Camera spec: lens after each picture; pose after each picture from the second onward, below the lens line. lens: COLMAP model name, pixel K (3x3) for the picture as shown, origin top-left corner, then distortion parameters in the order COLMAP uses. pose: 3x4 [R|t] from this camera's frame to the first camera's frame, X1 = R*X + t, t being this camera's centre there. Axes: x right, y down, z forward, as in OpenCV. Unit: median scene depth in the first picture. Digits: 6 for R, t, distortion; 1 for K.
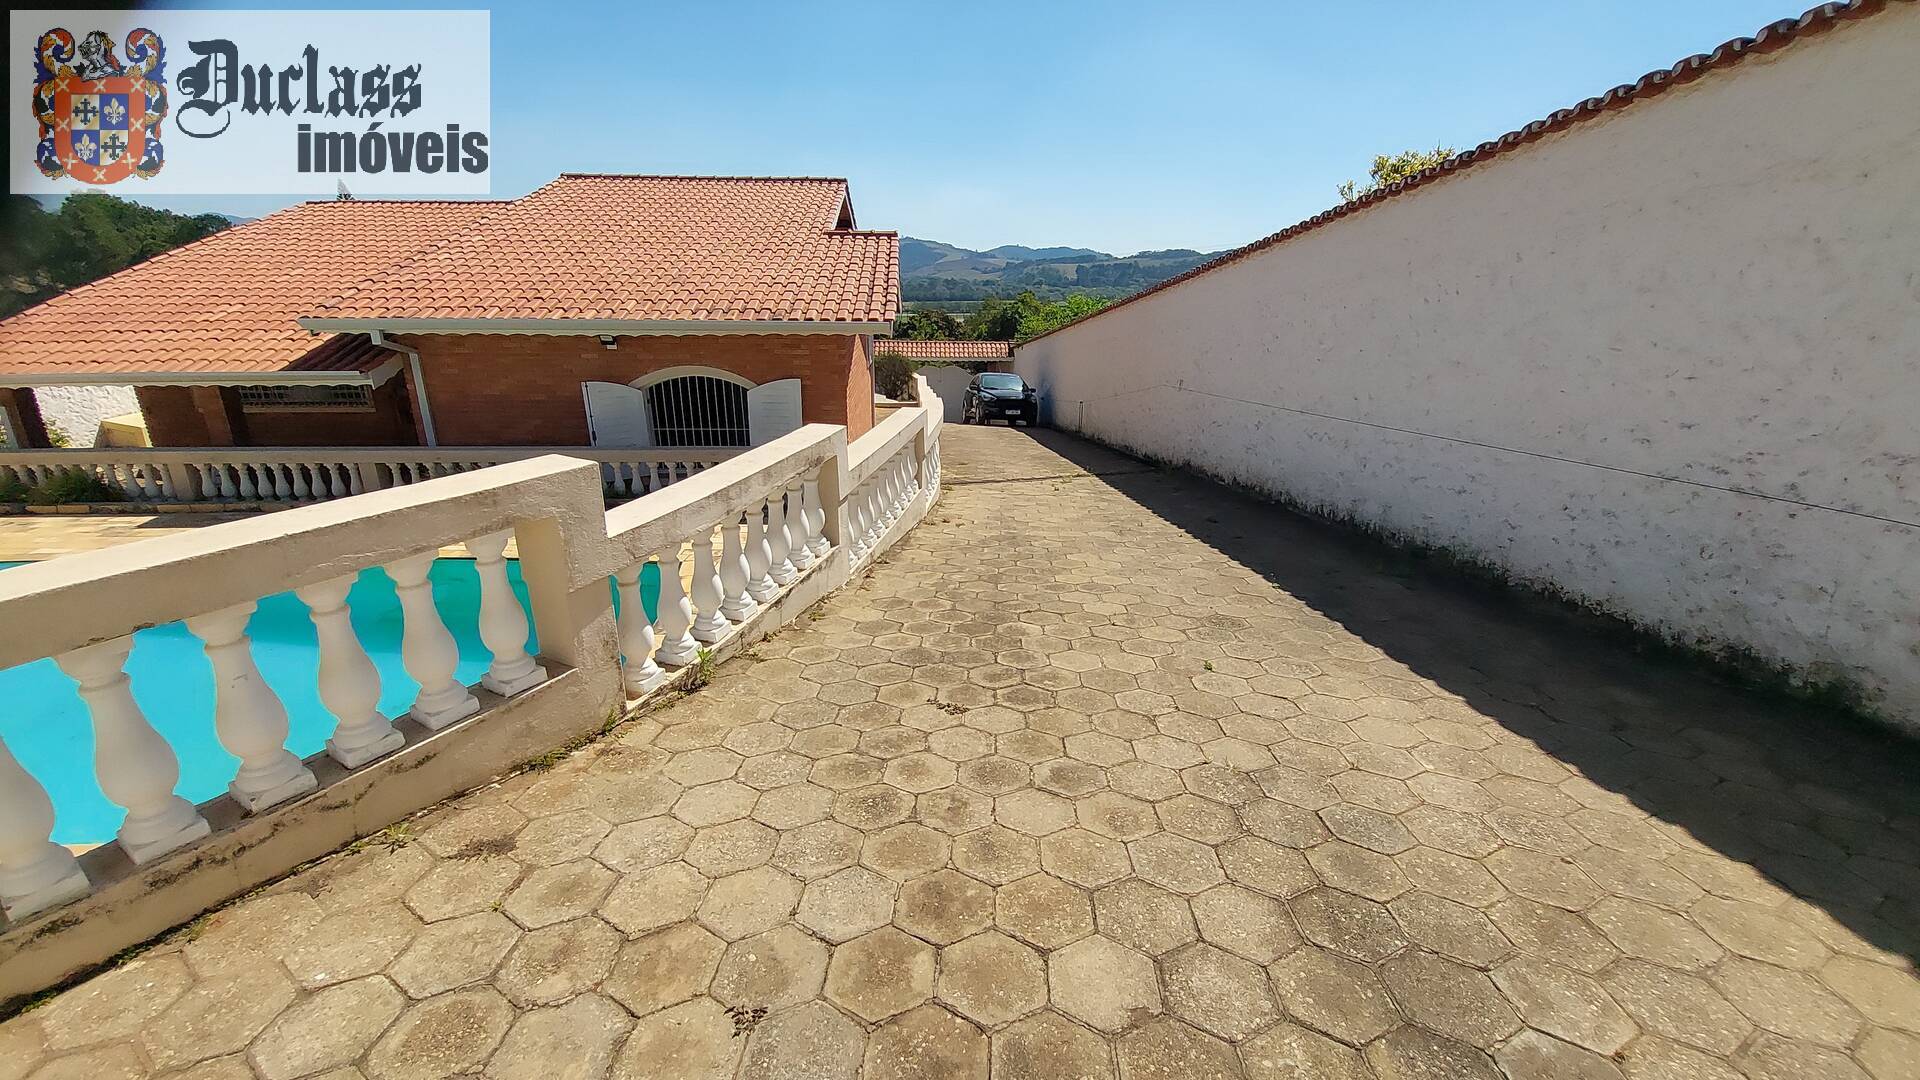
lens RADIAL K [[839.9, 0, 977.0], [0, 839.9, 527.9], [0, 0, 1]] dist [-0.032219, -0.000936]
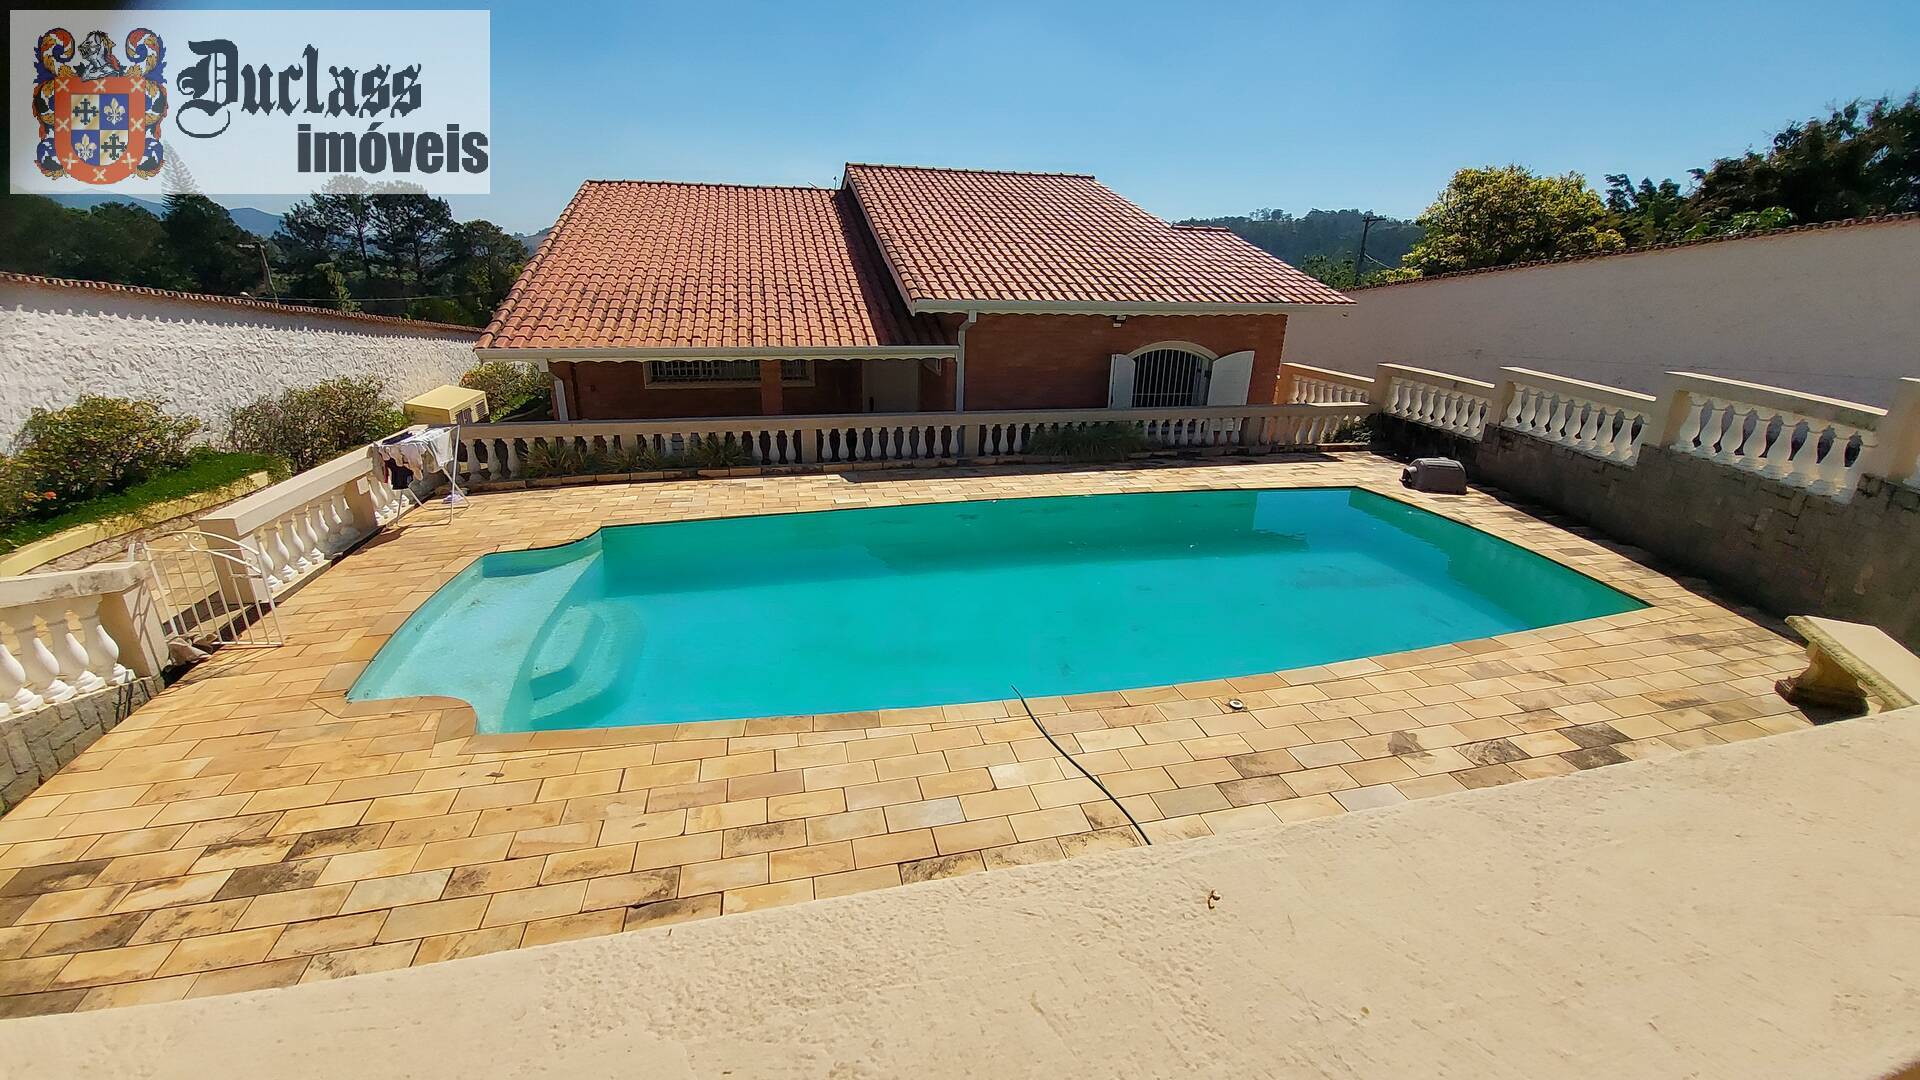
lens RADIAL K [[768.9, 0, 946.4], [0, 768.9, 552.6], [0, 0, 1]] dist [-0.006046, -0.006767]
pose [[0.983030, -0.058166, 0.173982, -0.879896], [0.045295, 0.995997, 0.077059, 0.015095], [-0.177767, -0.067871, 0.981729, -0.075715]]
